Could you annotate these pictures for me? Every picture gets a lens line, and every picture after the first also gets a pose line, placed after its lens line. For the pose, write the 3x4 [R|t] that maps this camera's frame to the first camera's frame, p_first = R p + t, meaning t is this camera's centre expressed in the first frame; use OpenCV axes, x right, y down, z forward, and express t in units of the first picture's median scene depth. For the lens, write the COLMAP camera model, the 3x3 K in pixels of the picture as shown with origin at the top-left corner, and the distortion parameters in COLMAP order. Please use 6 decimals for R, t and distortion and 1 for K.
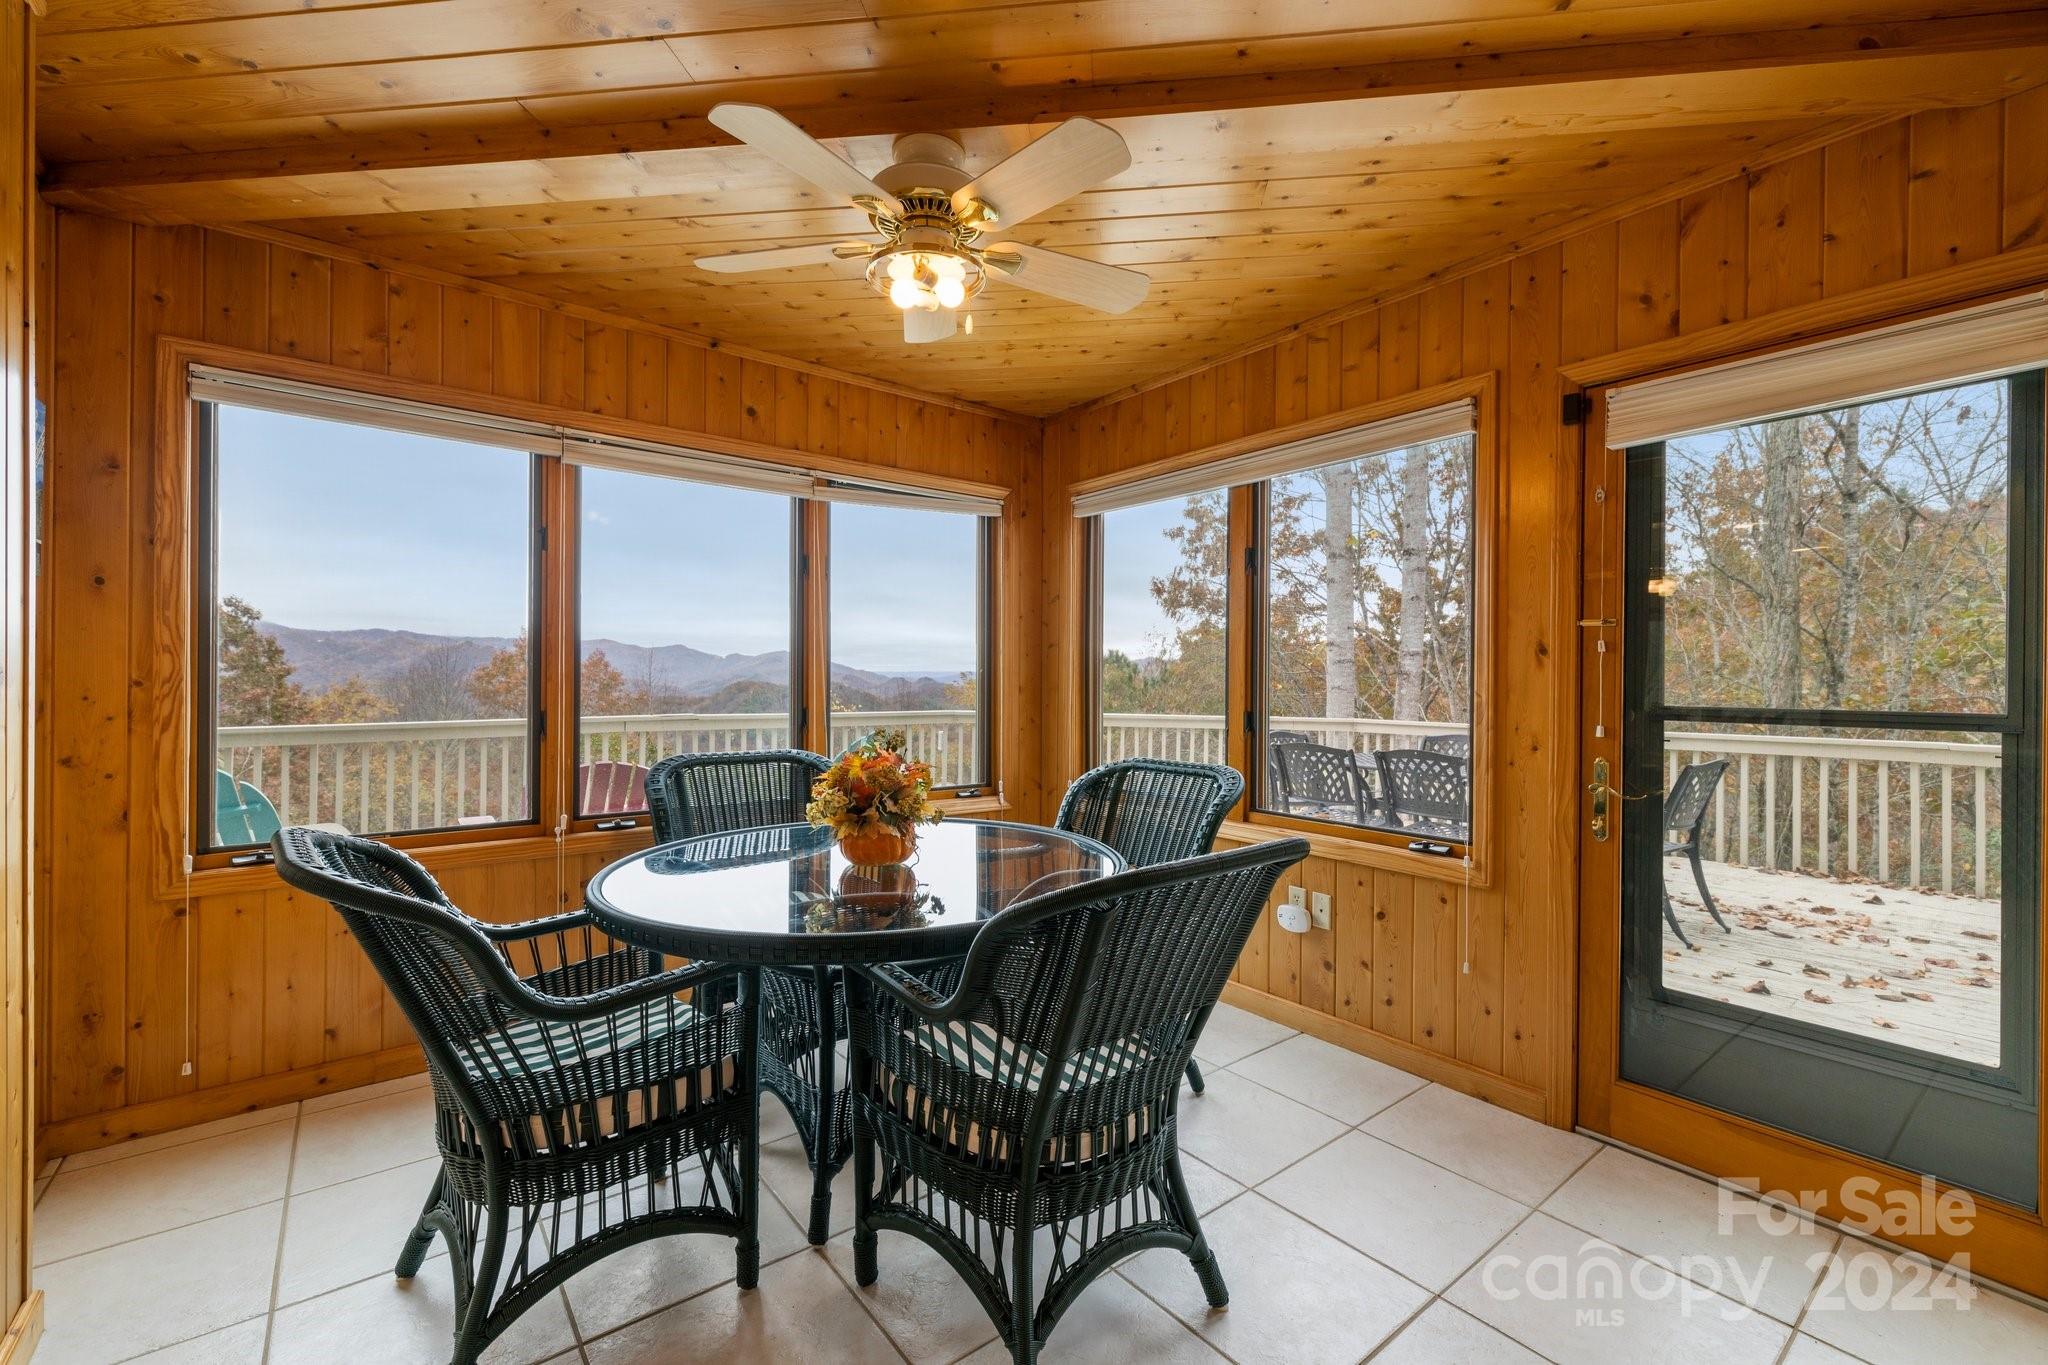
lens RADIAL K [[851.4, 0, 1026.3], [0, 851.4, 678.5], [0, 0, 1]] dist [-0.002272, 0.000056]
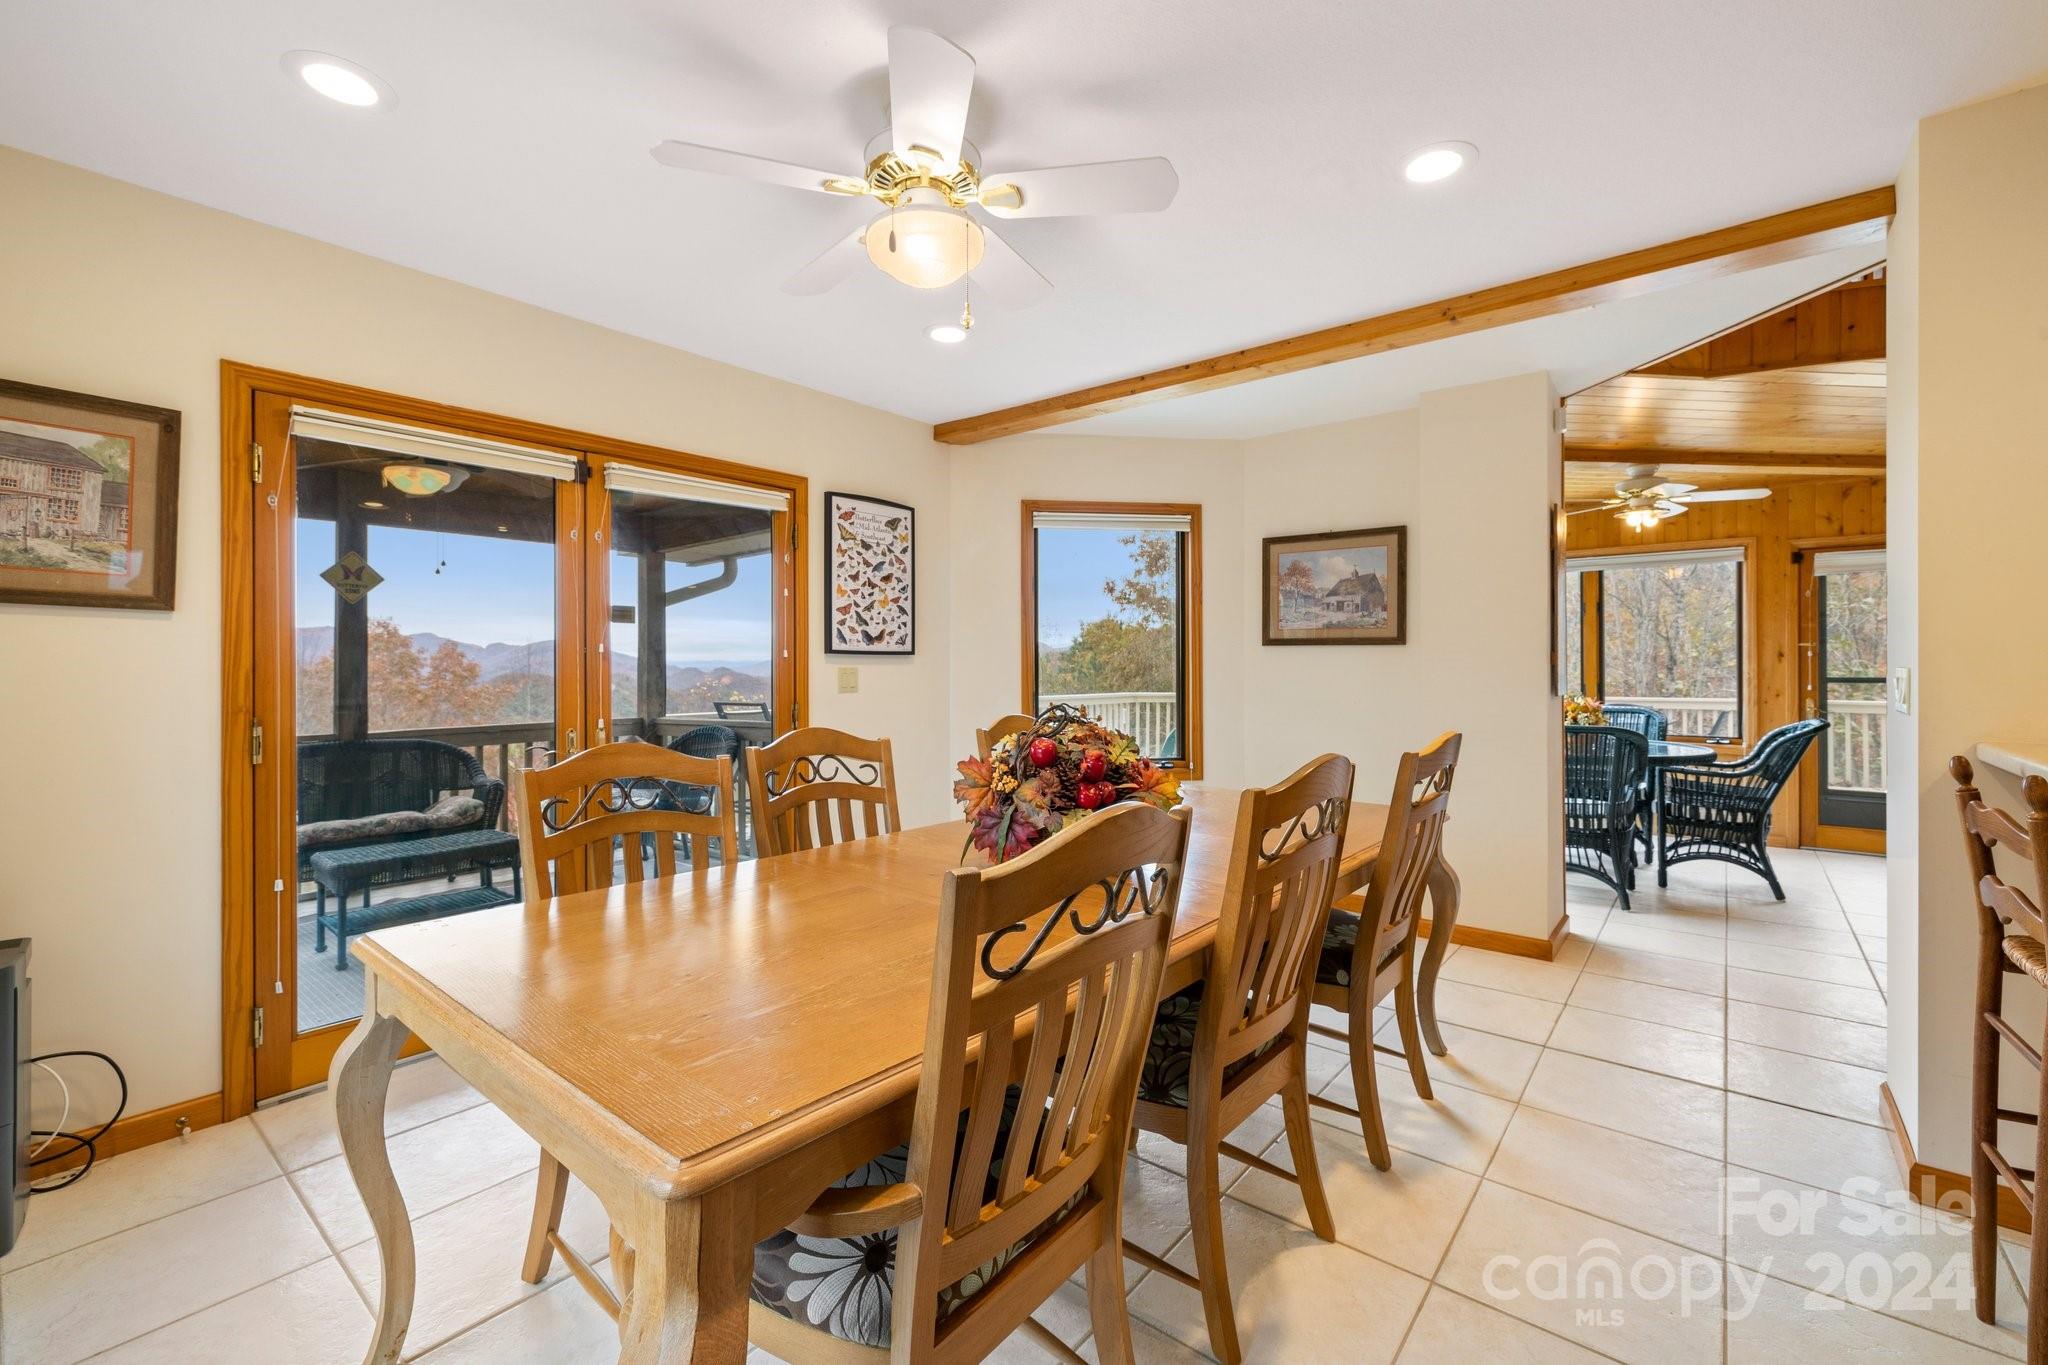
lens RADIAL K [[854.6, 0, 1027.4], [0, 854.6, 668.6], [0, 0, 1]] dist [-0.000646, -0.000192]
pose [[0.974886, -0.007839, 0.222566, -1.822067], [0.007319, 0.999968, 0.003161, -0.016363], [-0.222583, -0.001452, 0.974913, -0.804654]]
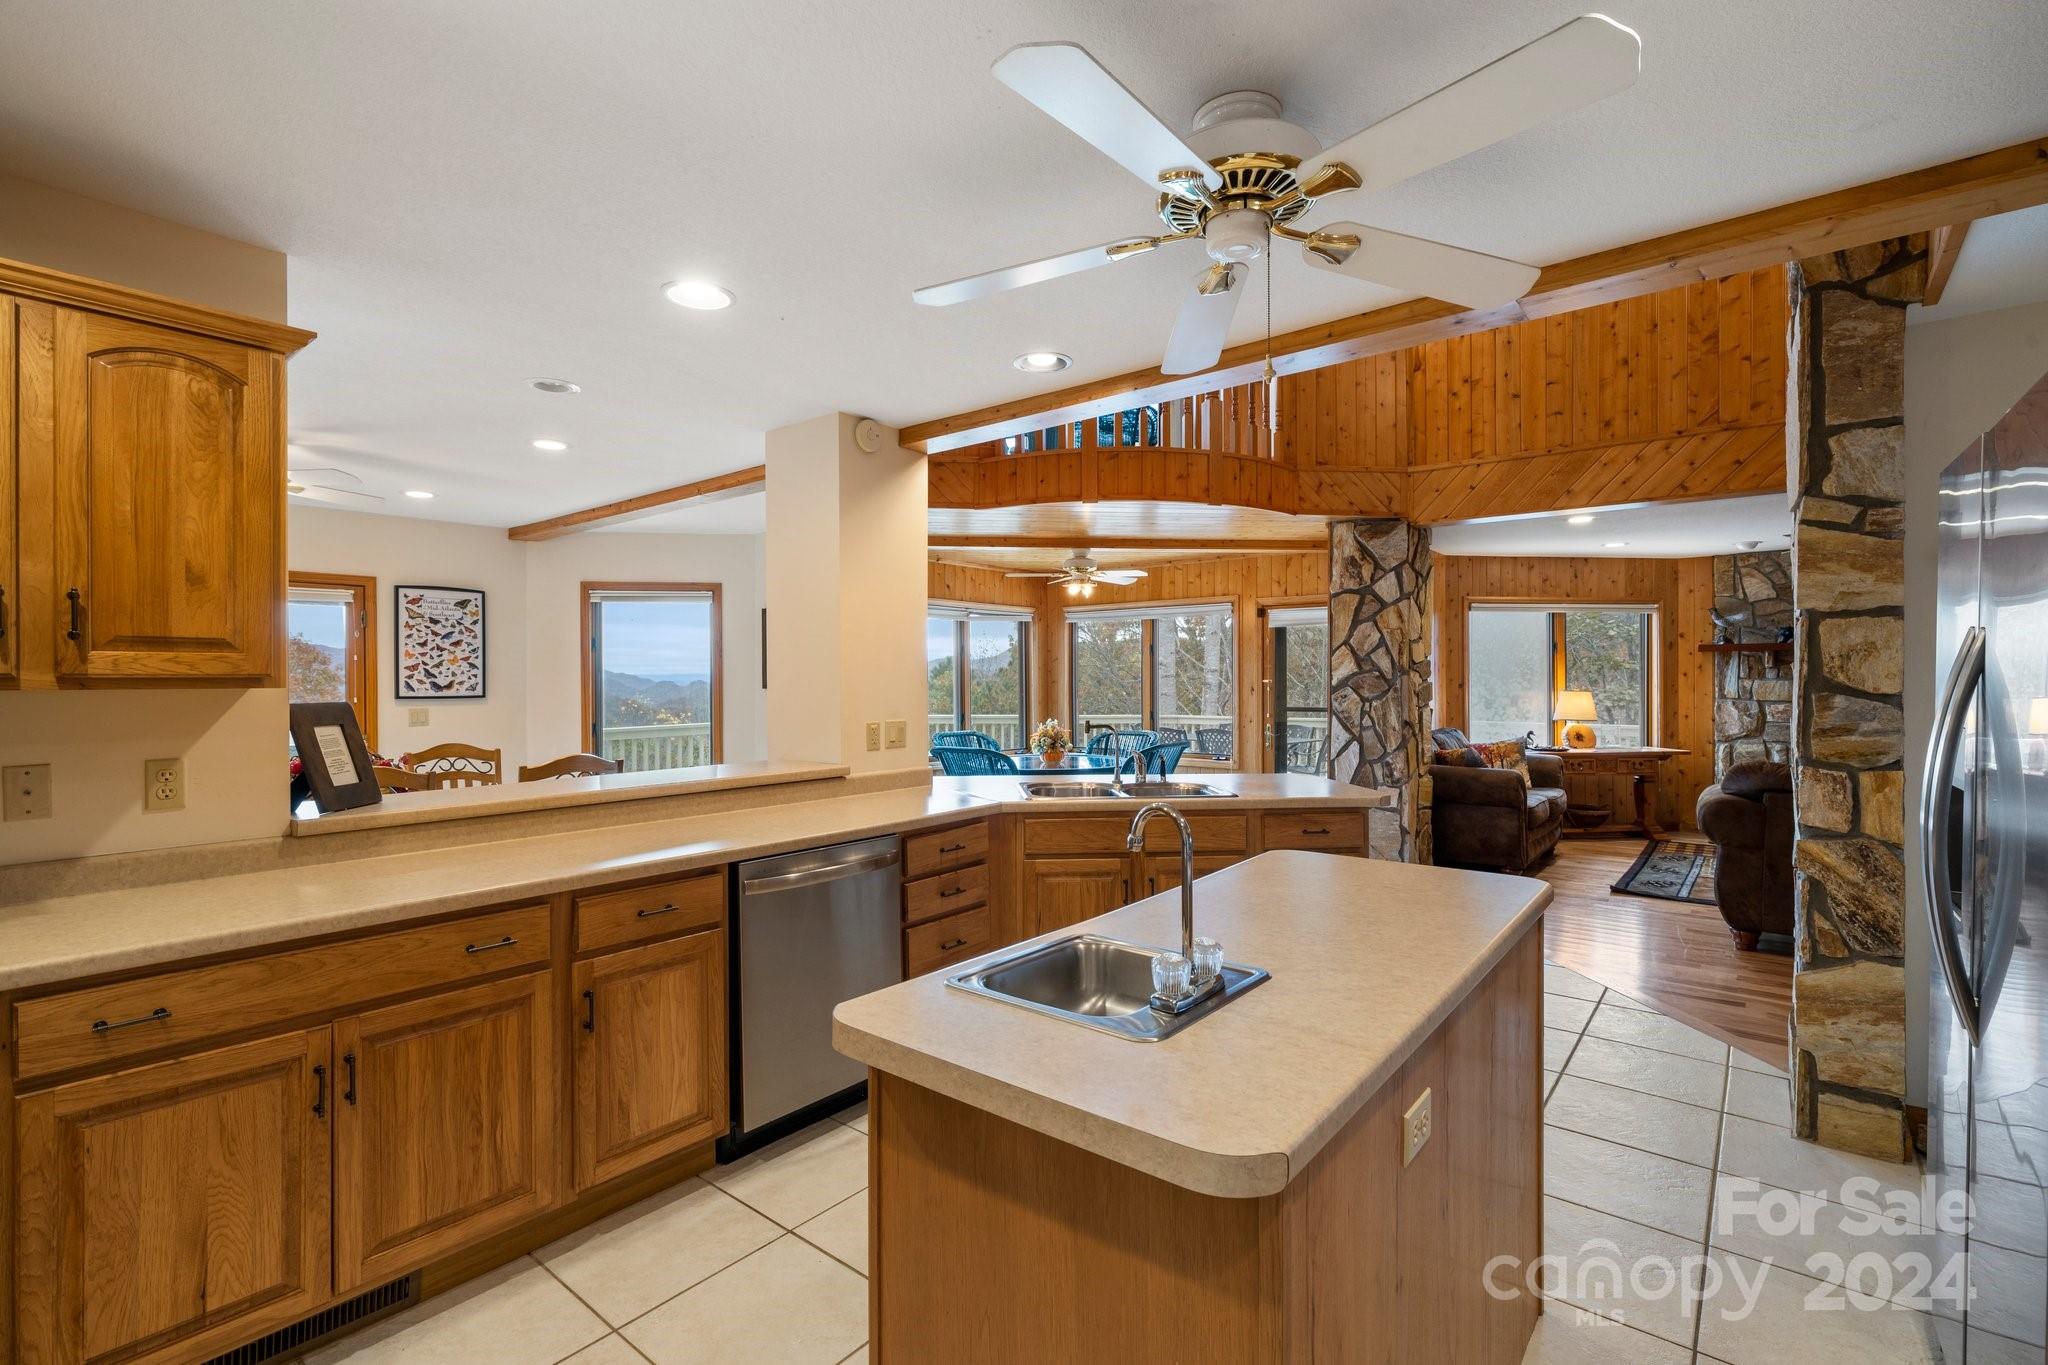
lens RADIAL K [[921.5, 0, 1026.9], [0, 921.5, 678.1], [0, 0, 1]] dist [-0.000916, -0.000030]
pose [[0.974313, -0.010639, 0.224948, -0.834031], [0.010894, 0.999941, 0.000109, -0.074836], [-0.224936, 0.002344, 0.974371, -1.836002]]
